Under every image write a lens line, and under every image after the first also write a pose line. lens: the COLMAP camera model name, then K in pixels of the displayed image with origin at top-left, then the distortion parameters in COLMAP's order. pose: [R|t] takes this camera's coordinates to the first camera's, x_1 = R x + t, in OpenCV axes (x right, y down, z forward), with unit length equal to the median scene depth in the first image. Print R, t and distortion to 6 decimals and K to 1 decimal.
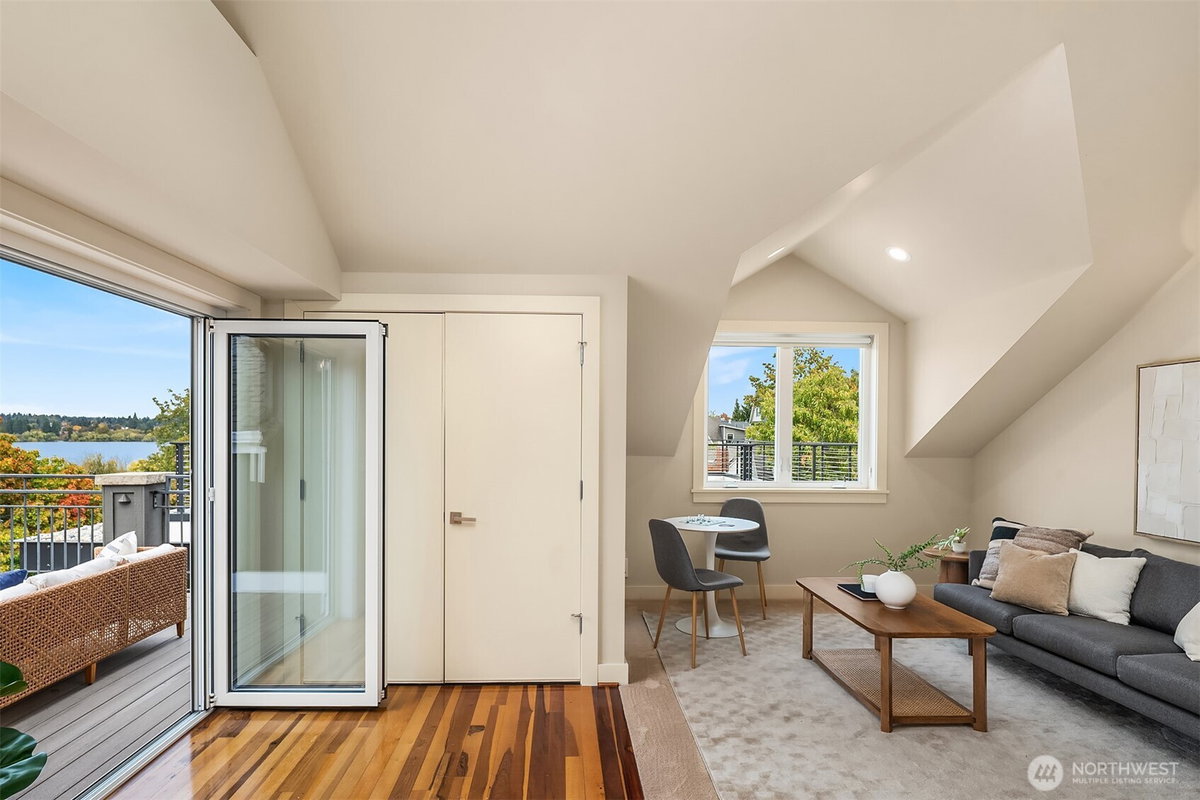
lens RADIAL K [[654.8, 0, 597.1], [0, 654.8, 429.9], [0, 0, 1]] dist [-0.006023, -0.001909]
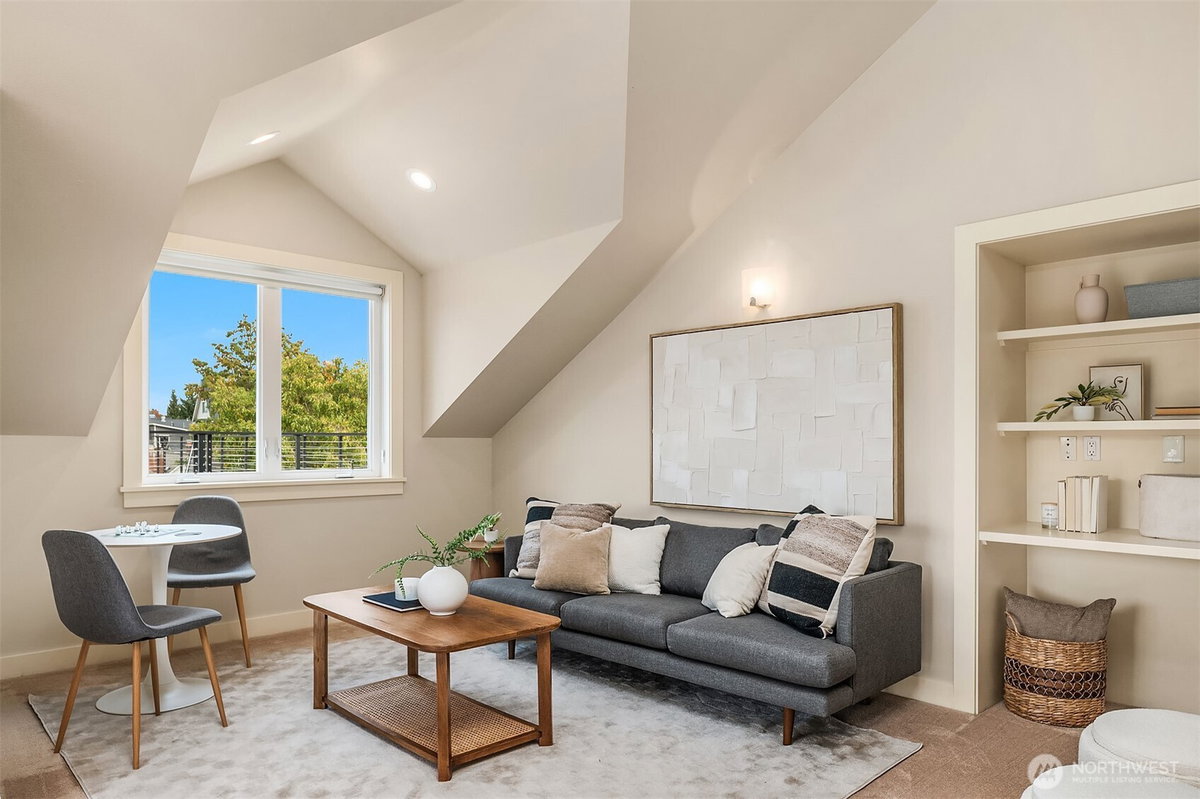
lens RADIAL K [[765.8, 0, 605.0], [0, 765.8, 437.6], [0, 0, 1]] dist [-0.004063, 0.000256]
pose [[0.747635, -0.003761, 0.664099, 0.003146], [0.000683, 0.999988, 0.004894, 0.052385], [-0.664109, -0.003205, 0.747629, 0.175908]]
